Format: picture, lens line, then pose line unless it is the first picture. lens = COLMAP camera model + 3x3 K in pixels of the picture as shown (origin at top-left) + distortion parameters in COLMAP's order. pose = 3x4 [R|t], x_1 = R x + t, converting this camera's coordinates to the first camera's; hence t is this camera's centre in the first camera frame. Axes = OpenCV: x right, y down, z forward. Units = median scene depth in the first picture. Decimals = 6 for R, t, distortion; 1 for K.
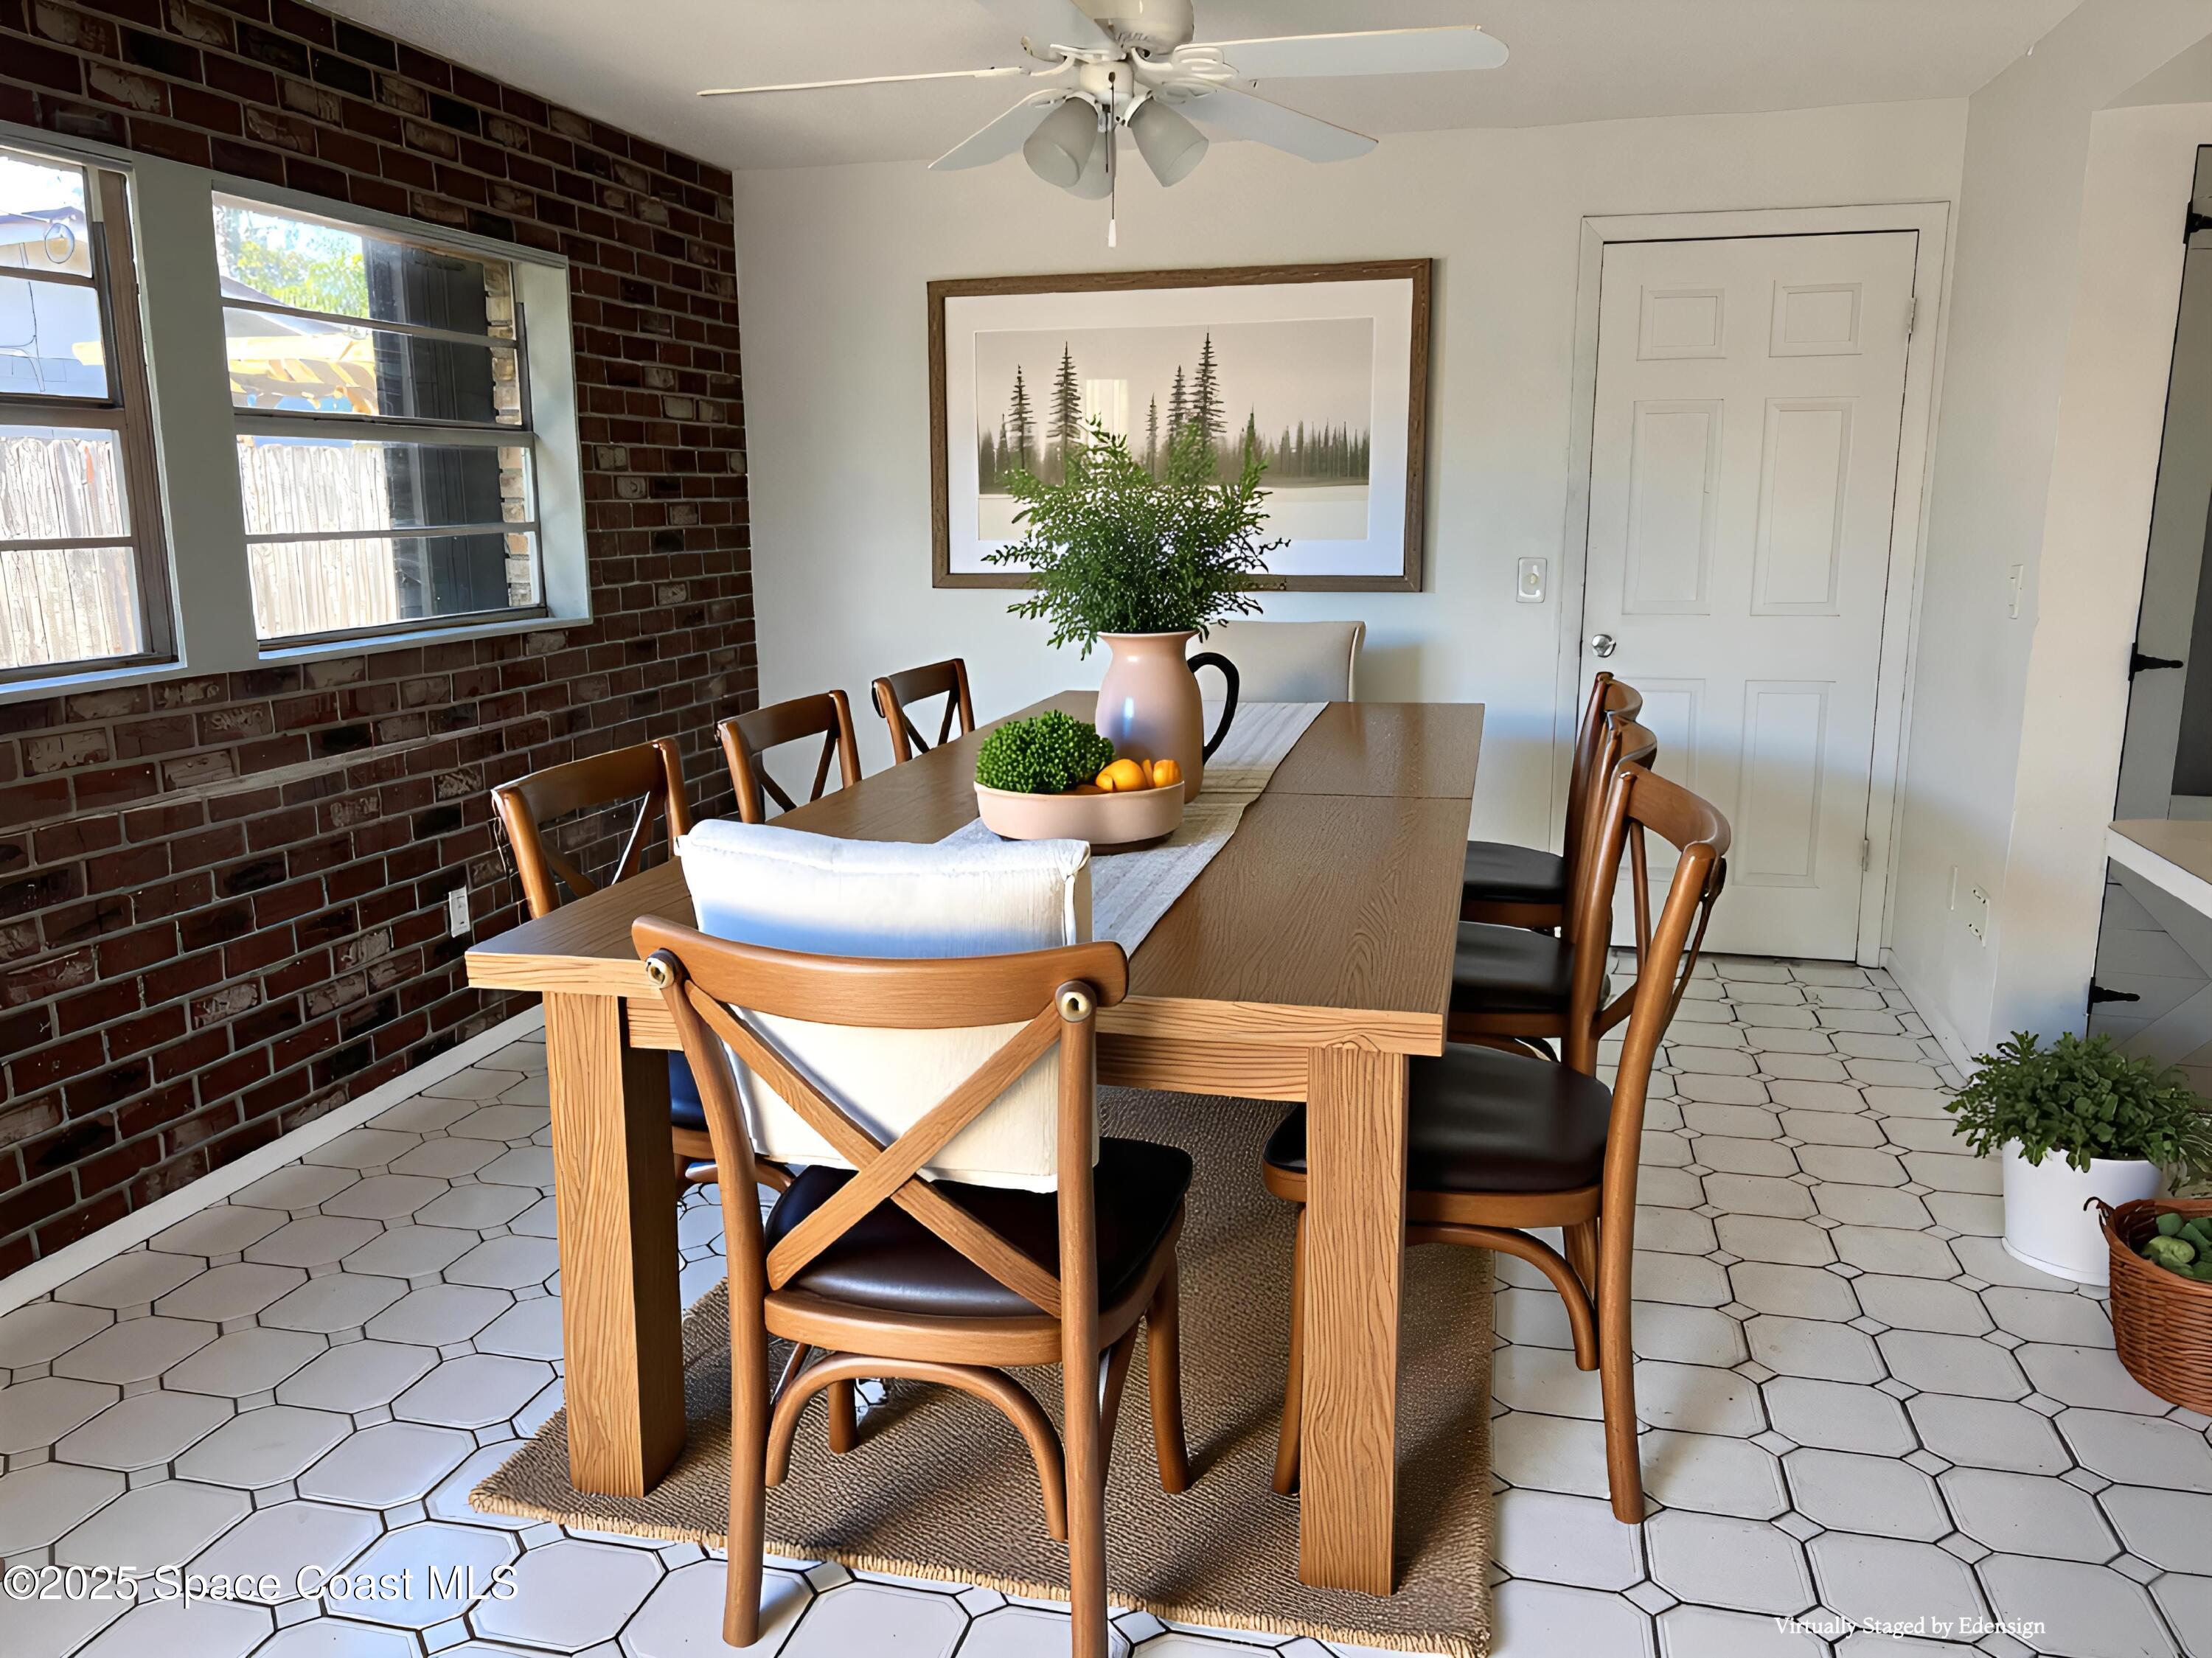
lens RADIAL K [[1663.9, 0, 1110.6], [0, 1663.9, 828.4], [0, 0, 1]] dist [0.006238, -0.003340]
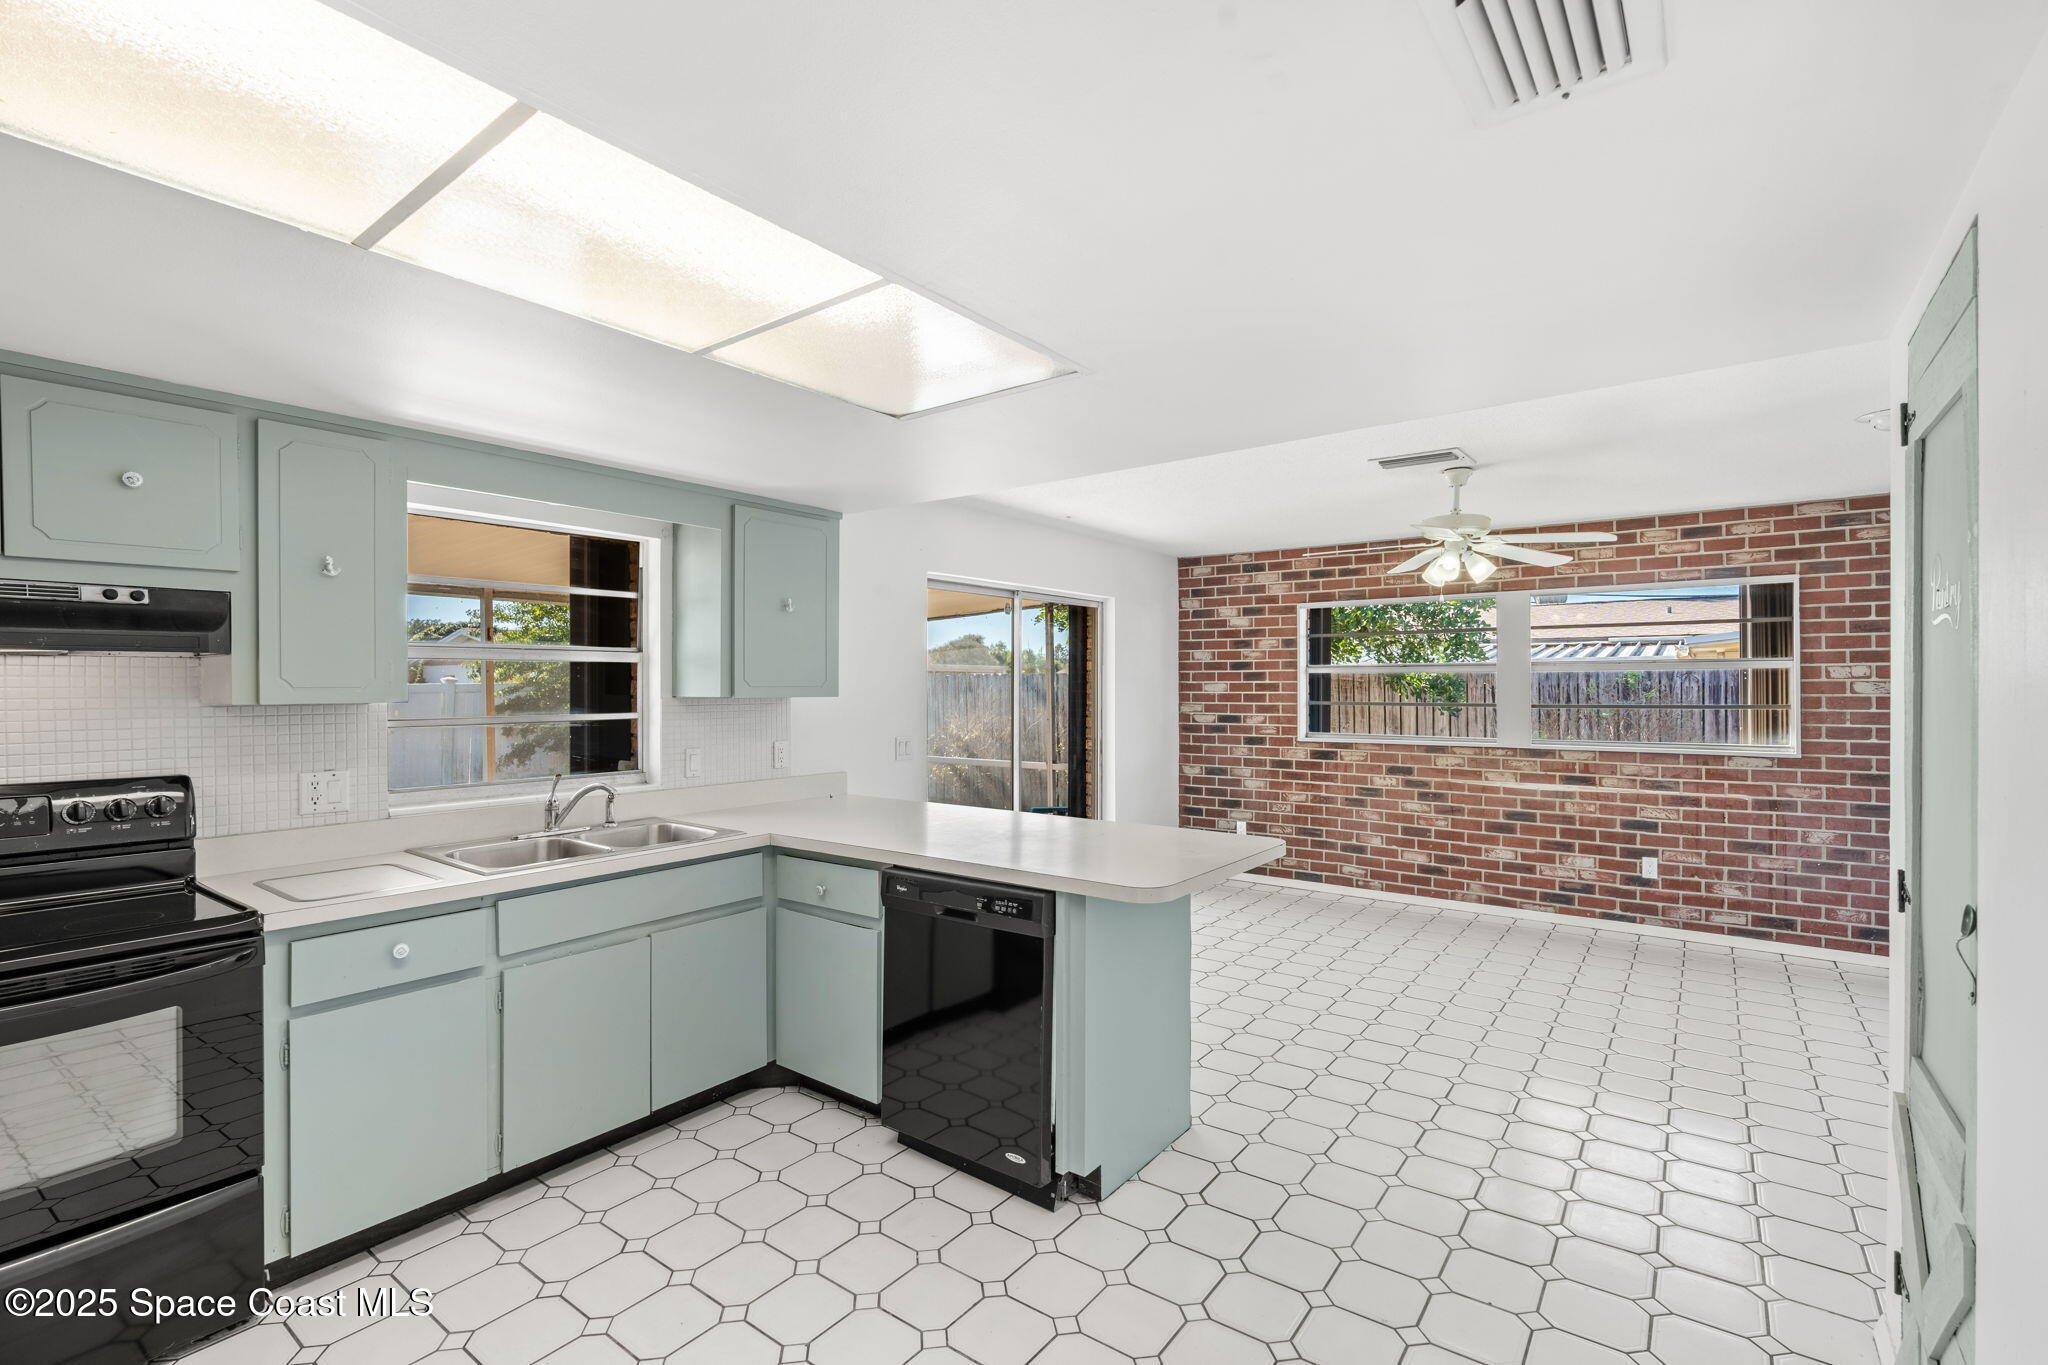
lens RADIAL K [[924.0, 0, 1025.3], [0, 924.0, 684.2], [0, 0, 1]] dist [-0.008866, 0.001326]
pose [[-0.385022, -0.000326, -0.922907, 1.271755], [-0.179812, 0.980863, 0.074668, -0.158791], [0.905221, 0.194699, -0.377713, 0.734193]]
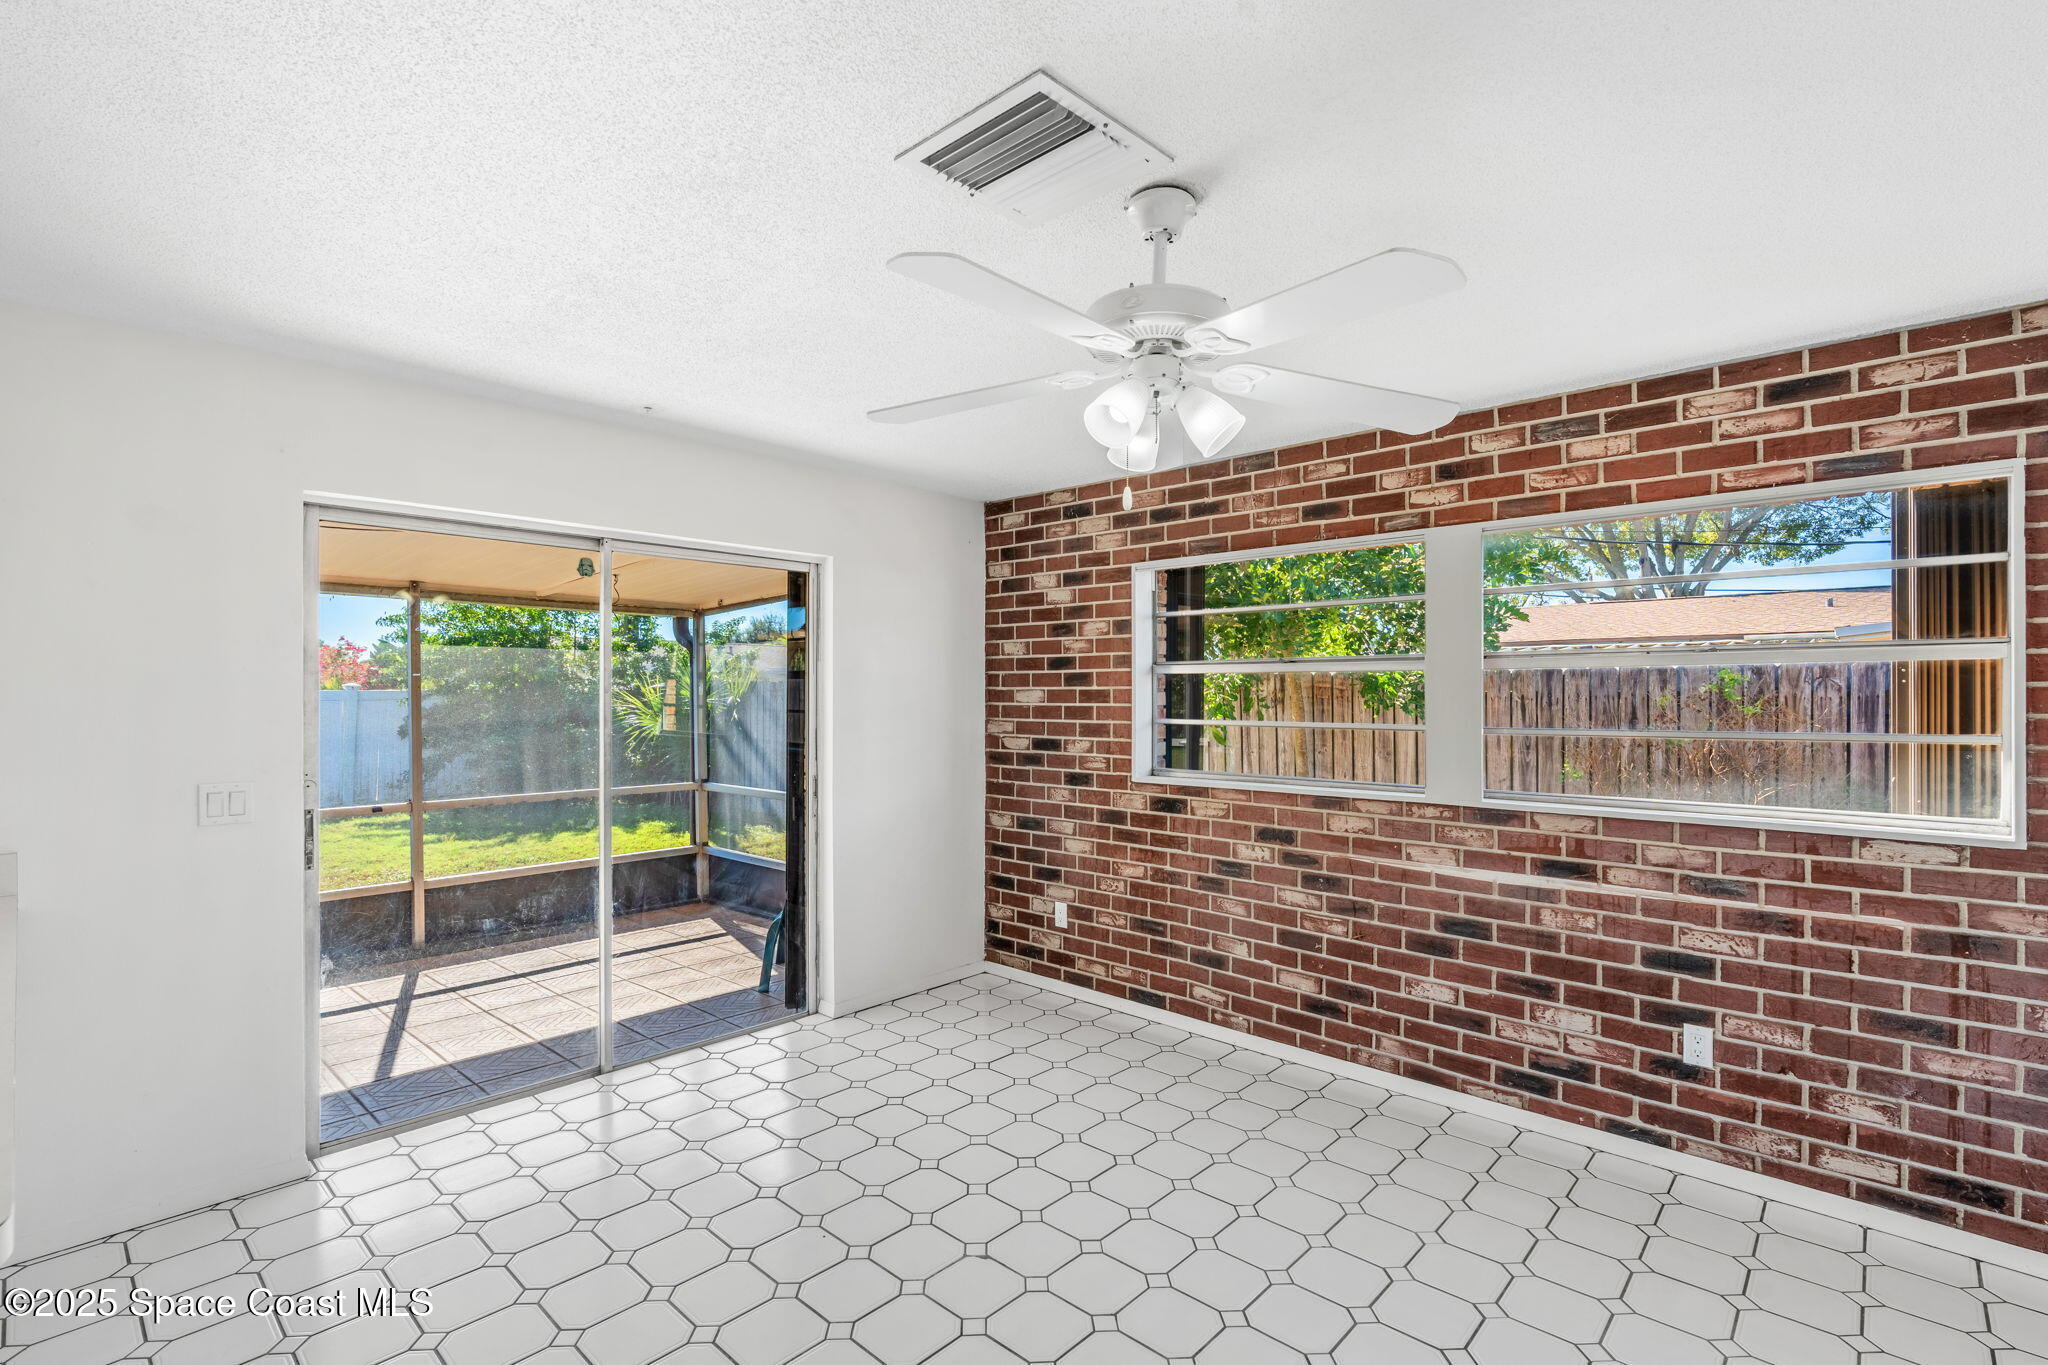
lens RADIAL K [[939.6, 0, 1023.4], [0, 939.6, 698.3], [0, 0, 1]] dist [-0.007615, 0.001344]
pose [[-0.483095, 0.003624, -0.875560, 0.490790], [-0.172568, 0.979982, 0.099272, -0.202749], [0.858393, 0.199052, -0.472799, 0.964926]]
